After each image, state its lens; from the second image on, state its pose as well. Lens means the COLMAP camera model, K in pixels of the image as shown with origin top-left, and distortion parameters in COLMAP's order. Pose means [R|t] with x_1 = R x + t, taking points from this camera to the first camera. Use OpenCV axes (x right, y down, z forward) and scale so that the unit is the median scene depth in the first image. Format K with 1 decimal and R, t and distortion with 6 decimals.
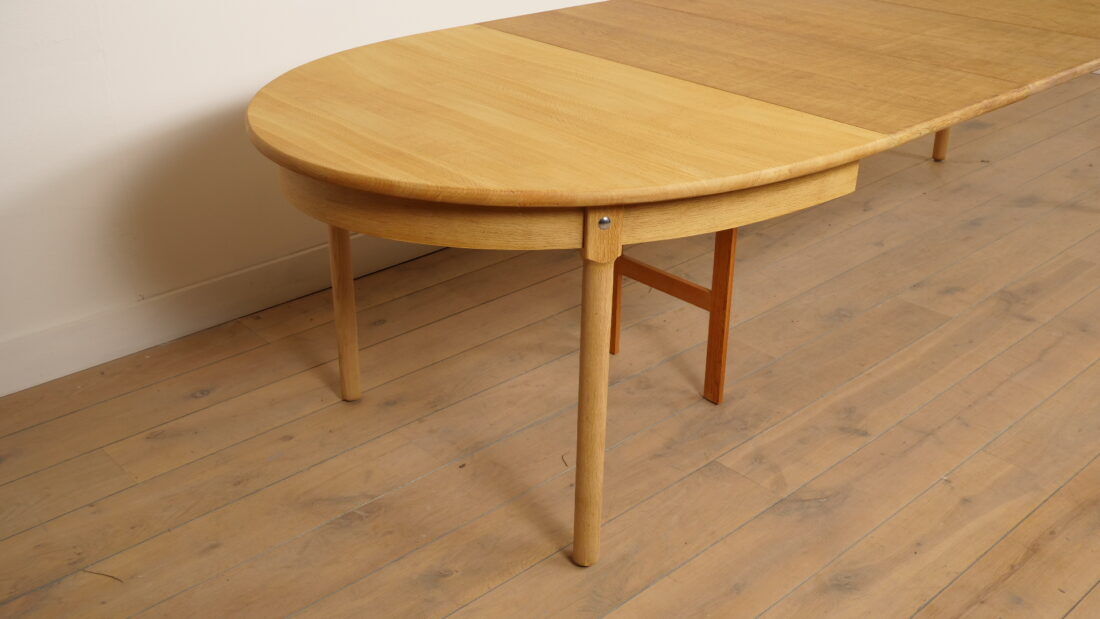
lens RADIAL K [[1122.9, 0, 551.3], [0, 1122.9, 306.7], [0, 0, 1]] dist [-0.011824, 0.012161]
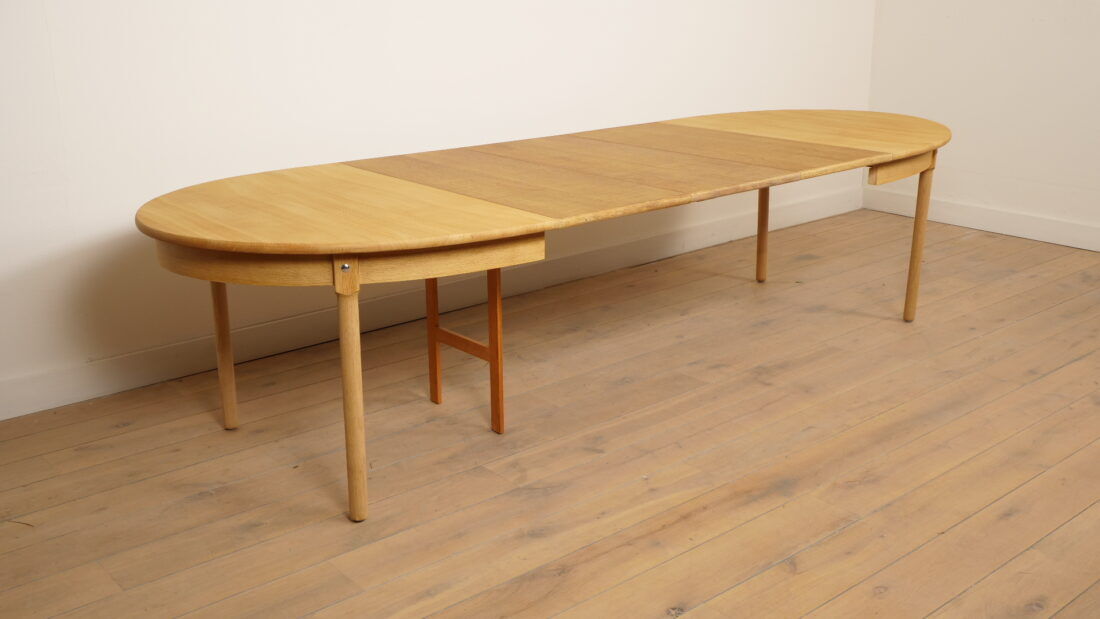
lens RADIAL K [[1098.0, 0, 553.6], [0, 1098.0, 308.5], [0, 0, 1]] dist [0.002230, -0.000933]
pose [[0.999124, -0.000039, -0.041852, 0.287322], [-0.006578, 0.987424, -0.157954, 0.157233], [0.041332, 0.158091, 0.986559, -0.340288]]
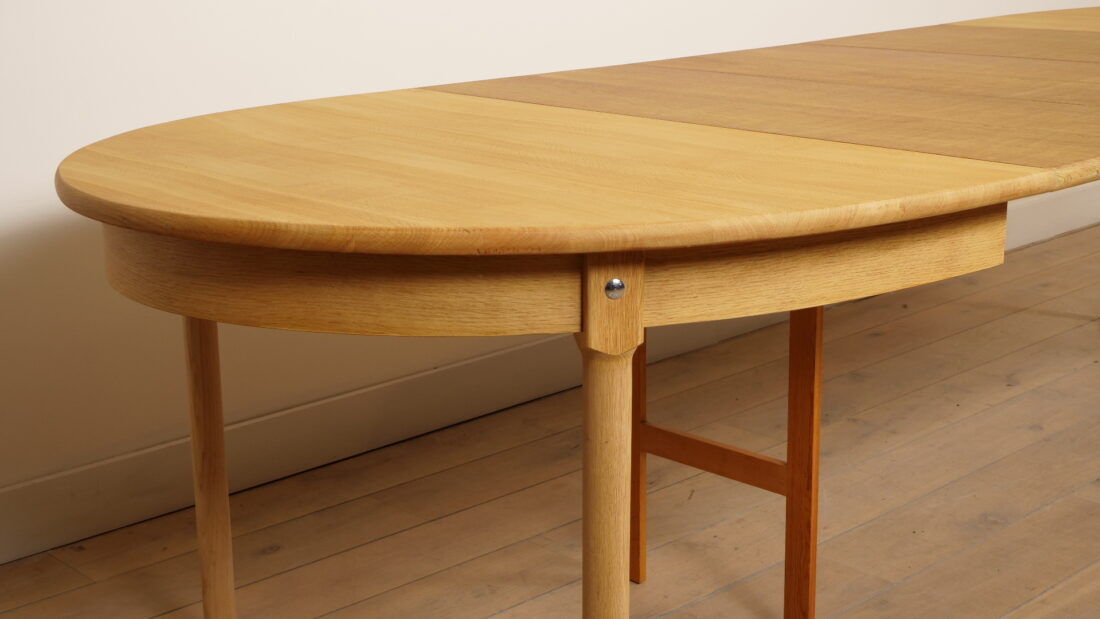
lens RADIAL K [[1618.9, 0, 550.7], [0, 1618.9, 311.1], [0, 0, 1]] dist [0.019825, -0.022984]
pose [[0.999636, -0.025557, 0.008634, 0.002372], [0.026770, 0.979282, -0.200722, 0.086383], [-0.003325, 0.200880, 0.979610, 0.081760]]
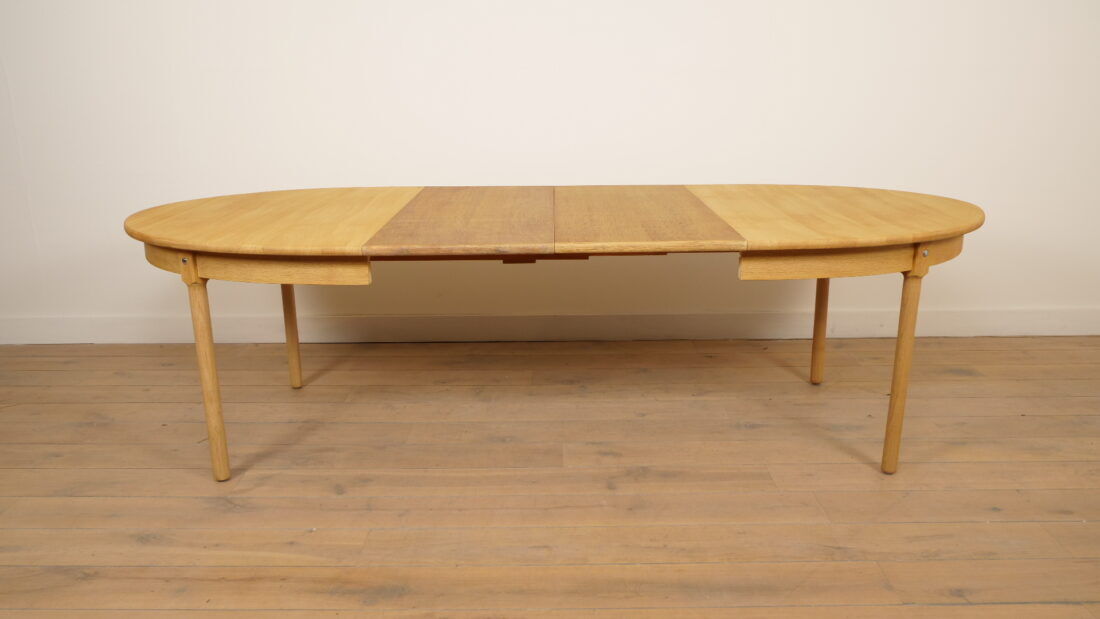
lens RADIAL K [[850.1, 0, 552.8], [0, 850.1, 332.5], [0, 0, 1]] dist [-0.022814, 0.001106]
pose [[0.732354, 0.191853, -0.653338, 1.122168], [-0.292422, 0.955118, -0.047317, -0.098033], [0.614937, 0.225703, 0.755587, 0.363020]]
